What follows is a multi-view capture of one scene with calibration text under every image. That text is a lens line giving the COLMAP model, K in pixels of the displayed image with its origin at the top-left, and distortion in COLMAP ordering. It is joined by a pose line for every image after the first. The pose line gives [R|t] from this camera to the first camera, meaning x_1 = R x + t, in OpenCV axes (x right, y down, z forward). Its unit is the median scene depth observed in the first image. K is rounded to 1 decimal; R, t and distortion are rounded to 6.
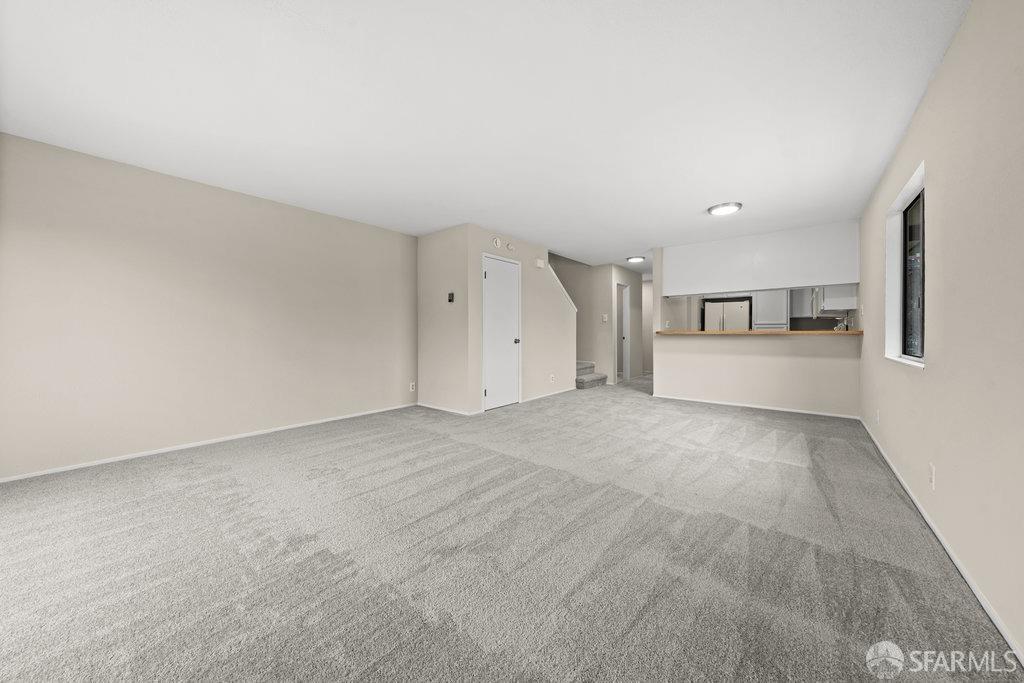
lens RADIAL K [[348.0, 0, 513.8], [0, 348.0, 341.9], [0, 0, 1]] dist [-0.004051, -0.000208]
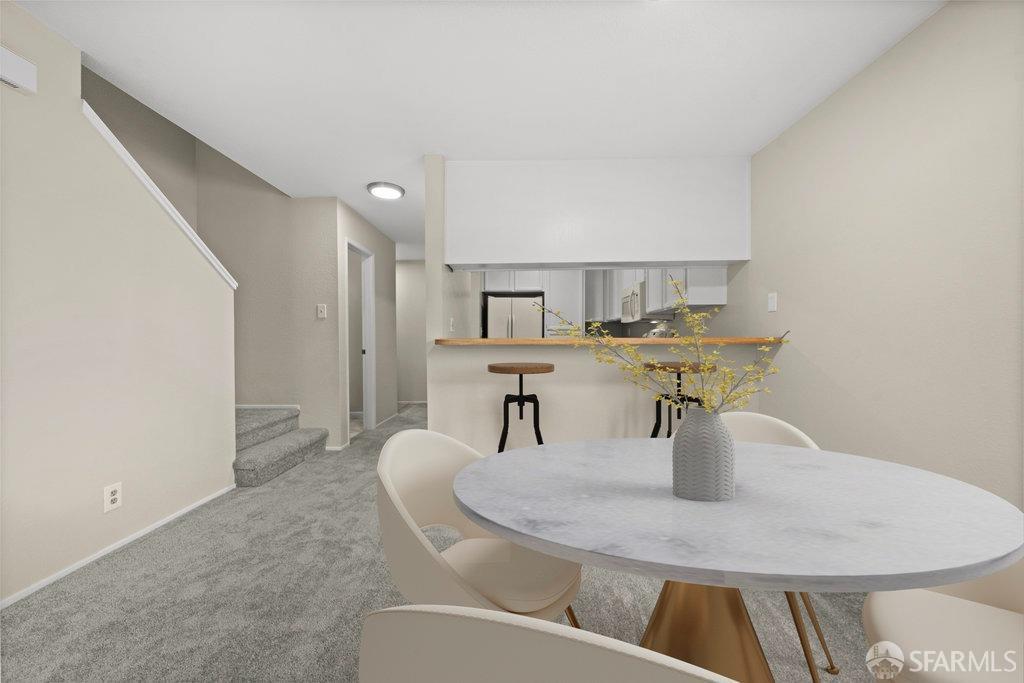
lens RADIAL K [[356.1, 0, 512.0], [0, 356.1, 341.5], [0, 0, 1]] dist [-0.007152, -0.000032]
pose [[0.772524, -0.002315, 0.634981, 0.156017], [0.018338, 0.999658, -0.018666, -0.013325], [-0.634720, 0.026064, 0.772302, 0.464521]]
